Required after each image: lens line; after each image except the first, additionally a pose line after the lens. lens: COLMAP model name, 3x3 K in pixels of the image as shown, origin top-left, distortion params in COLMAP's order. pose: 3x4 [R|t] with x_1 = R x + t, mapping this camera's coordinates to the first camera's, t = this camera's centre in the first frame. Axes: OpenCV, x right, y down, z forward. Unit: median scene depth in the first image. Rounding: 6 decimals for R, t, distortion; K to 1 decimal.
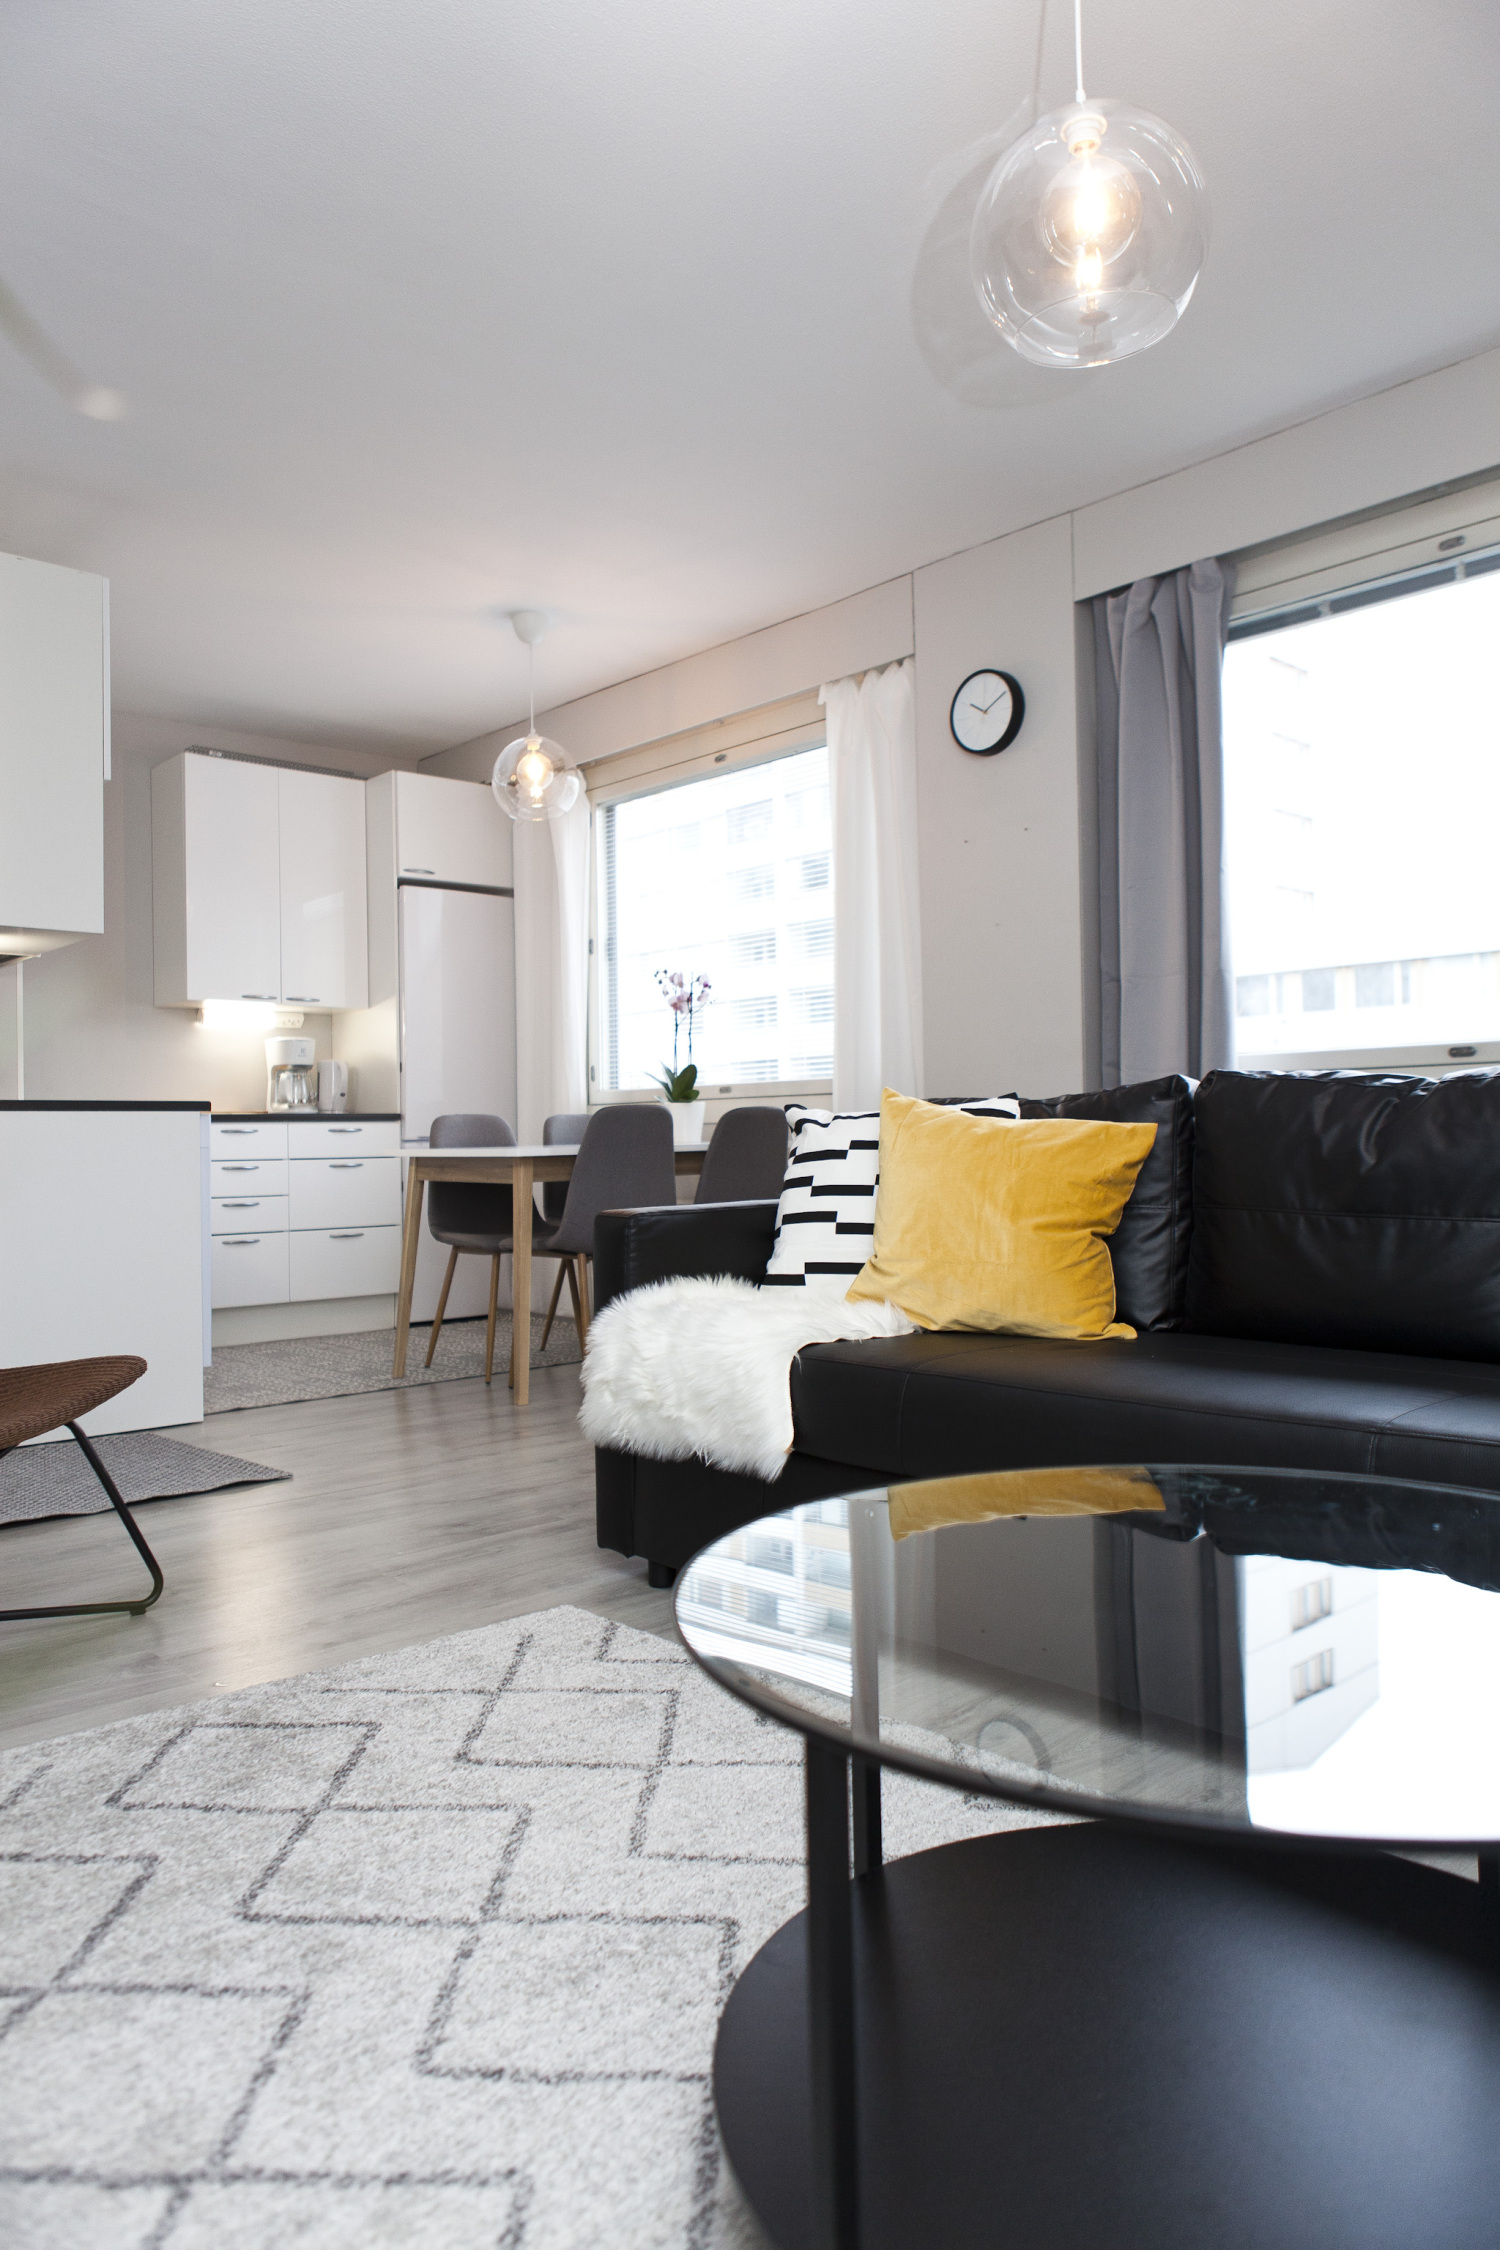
lens RADIAL K [[1494.5, 0, 750.0], [0, 1494.5, 1125.0], [0, 0, 1]] dist [0.002267, 0.000237]
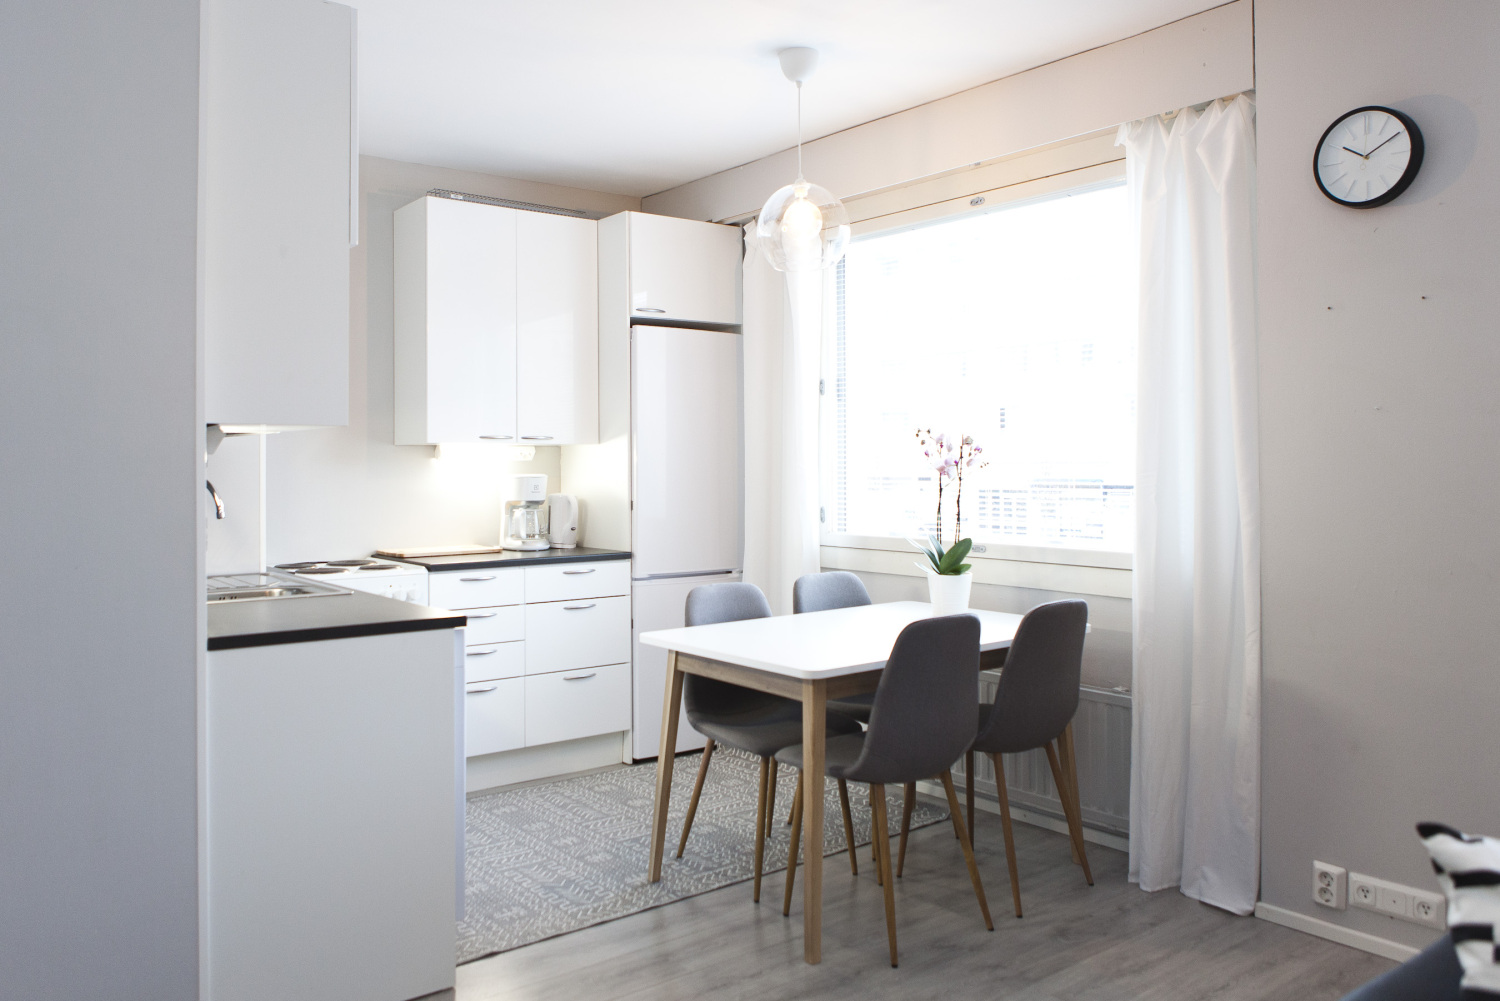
lens RADIAL K [[1132.4, 0, 745.8], [0, 1132.4, 465.5], [0, 0, 1]] dist [-0.084014, 0.204864]
pose [[0.997772, 0.013094, -0.065421, -0.110619], [-0.012146, 0.999816, 0.014868, -0.080463], [0.065604, -0.014040, 0.997747, 0.253496]]
